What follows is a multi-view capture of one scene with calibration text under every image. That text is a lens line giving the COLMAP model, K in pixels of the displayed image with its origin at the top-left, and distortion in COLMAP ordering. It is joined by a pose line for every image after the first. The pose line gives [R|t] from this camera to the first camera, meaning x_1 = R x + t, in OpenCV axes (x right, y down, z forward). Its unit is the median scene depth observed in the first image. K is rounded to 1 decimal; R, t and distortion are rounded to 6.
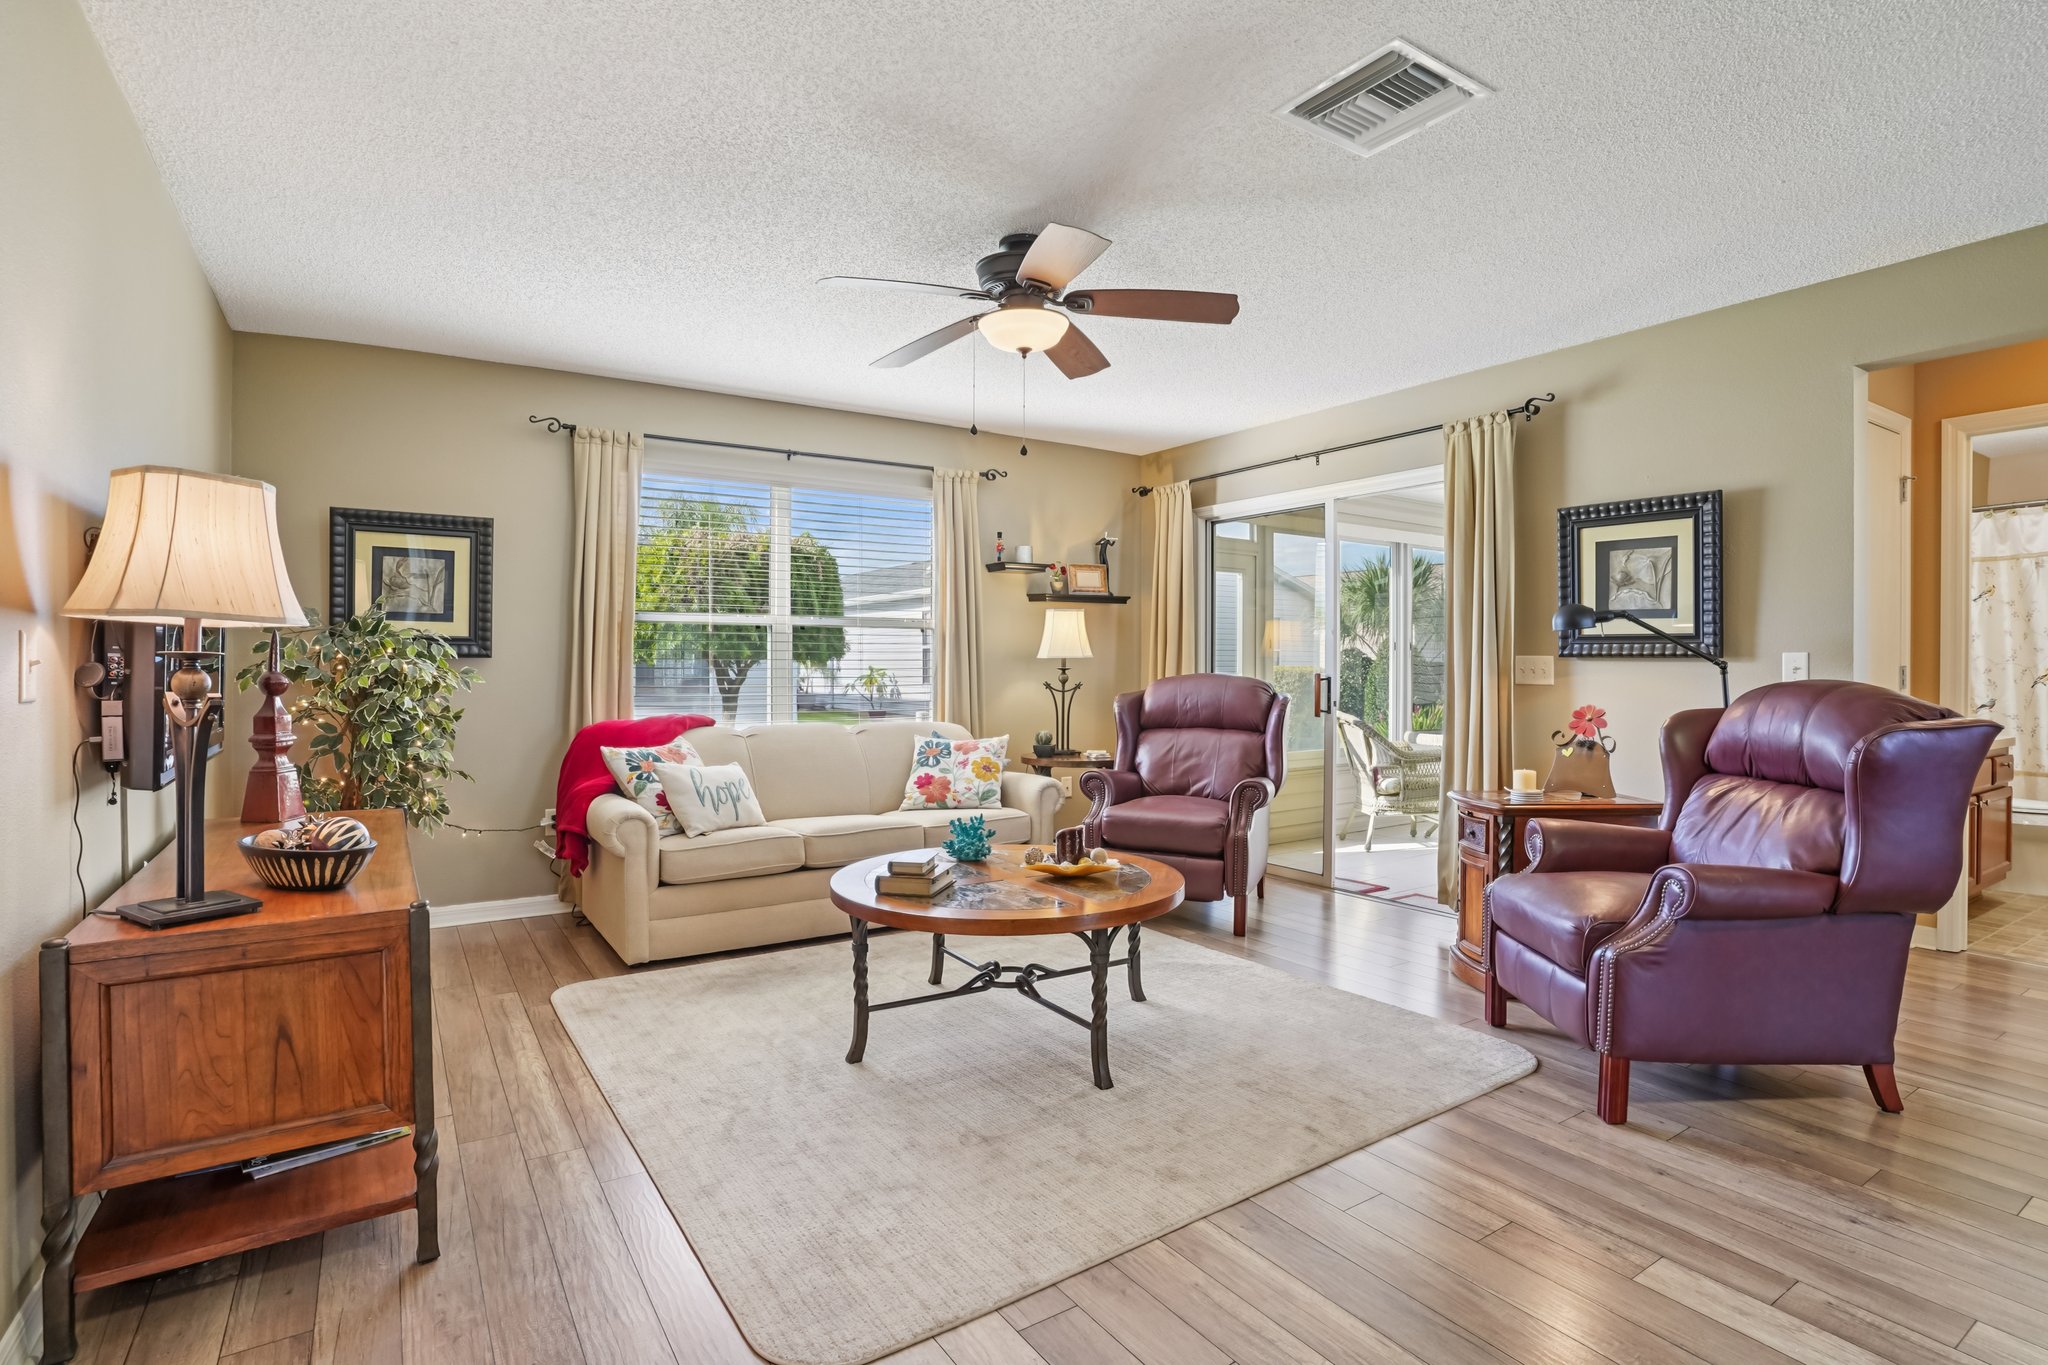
lens RADIAL K [[1005.4, 0, 1024.0], [0, 1005.4, 682.5], [0, 0, 1]] dist [-0.080732, 0.037779]
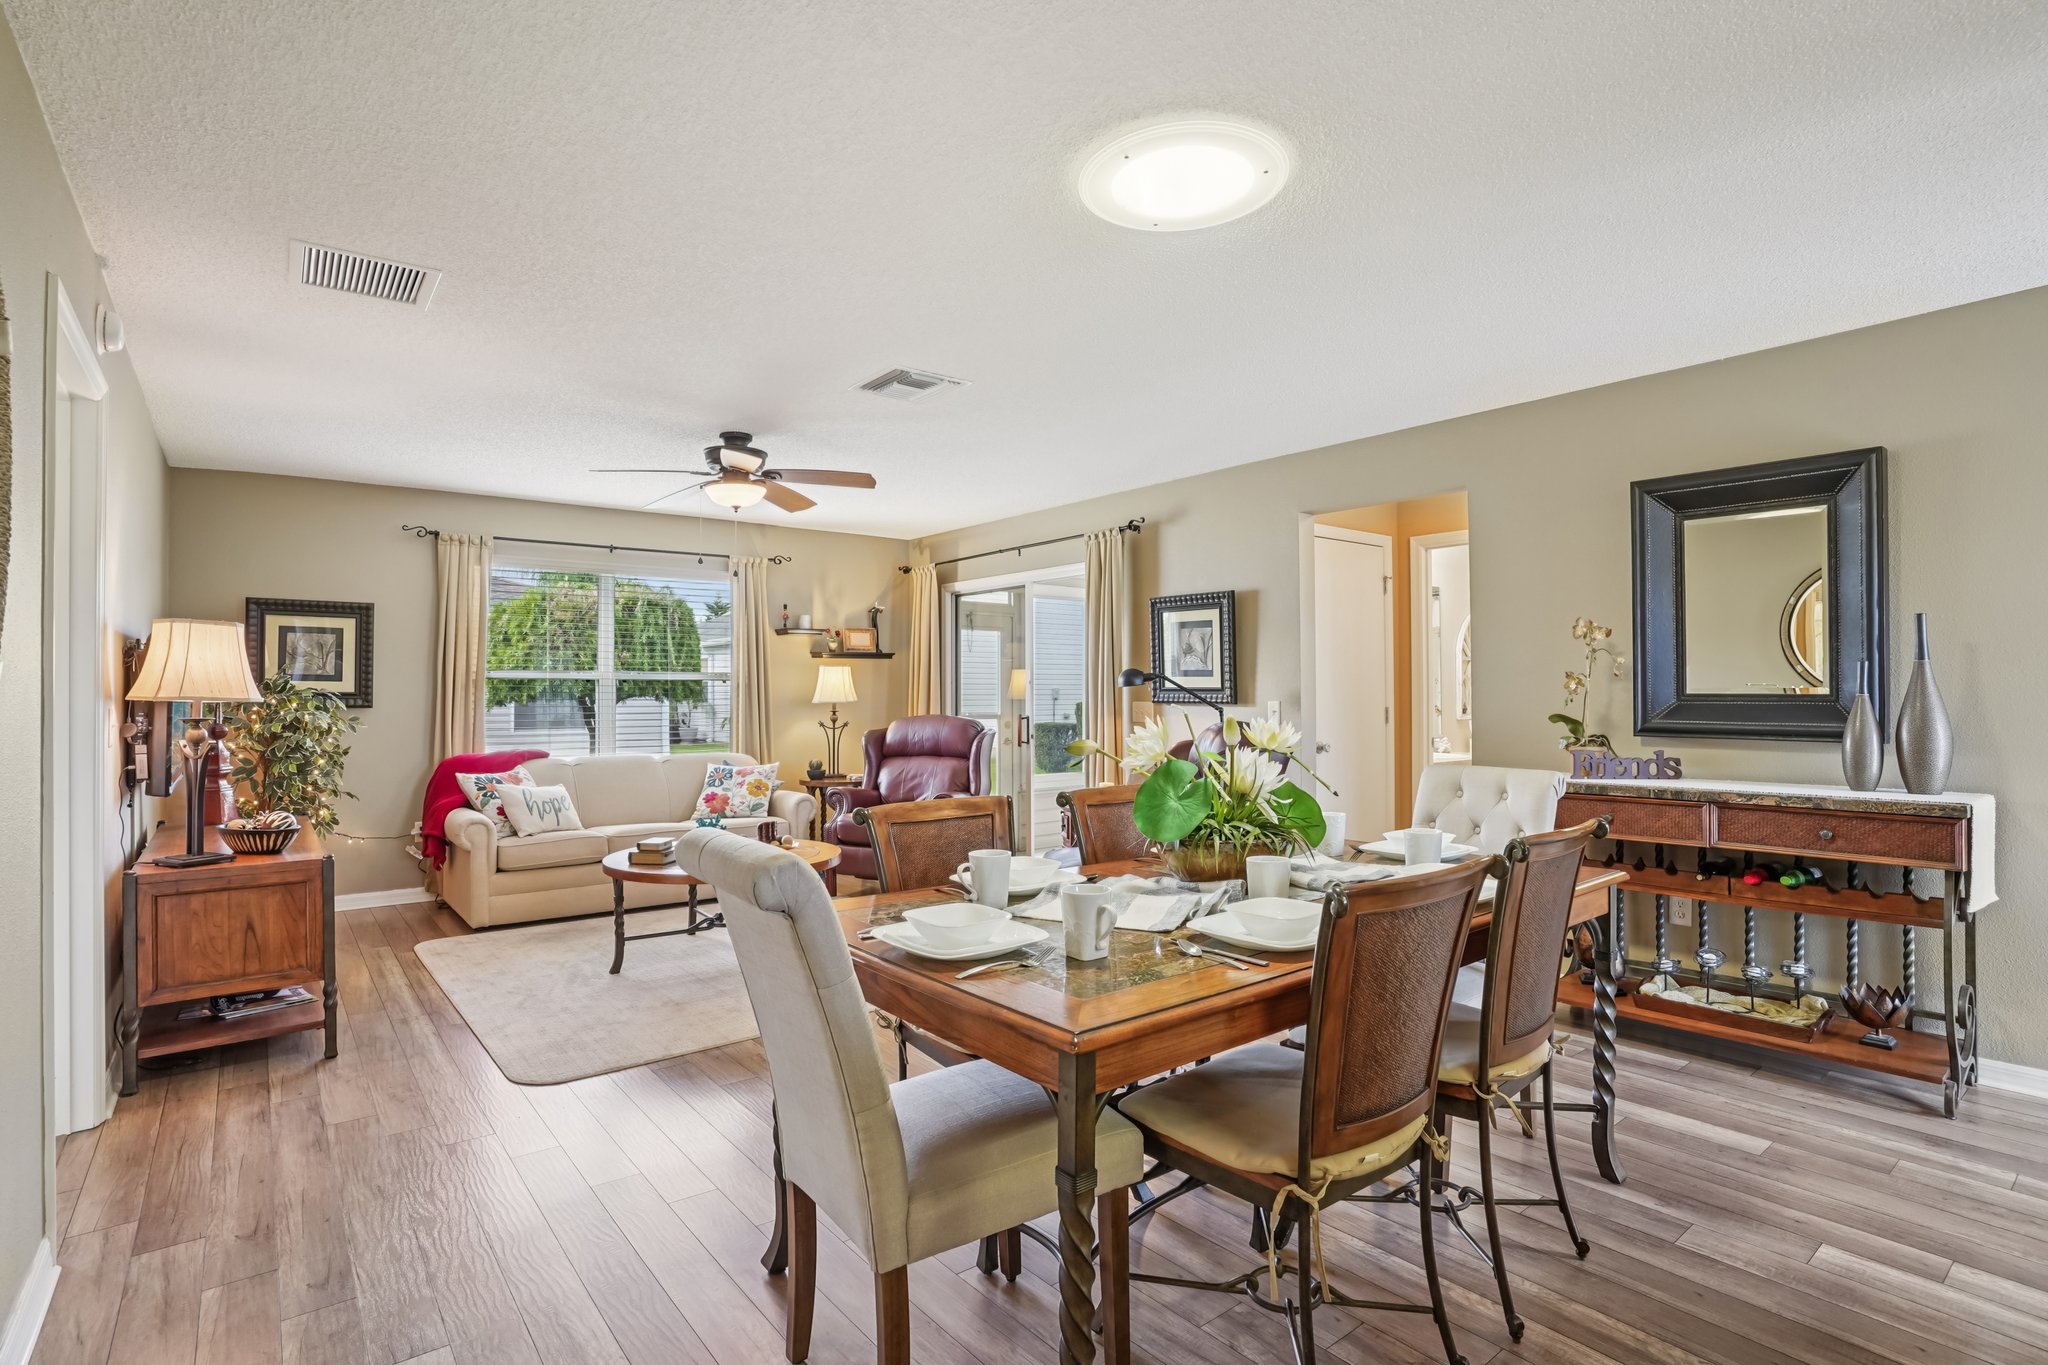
lens RADIAL K [[1008.1, 0, 1018.7], [0, 1008.1, 692.6], [0, 0, 1]] dist [-0.075194, 0.040686]
pose [[0.996357, -0.005928, 0.085071, 0.238178], [0.007624, 0.999778, -0.019626, -0.014357], [-0.084936, 0.020203, 0.996182, -0.437615]]
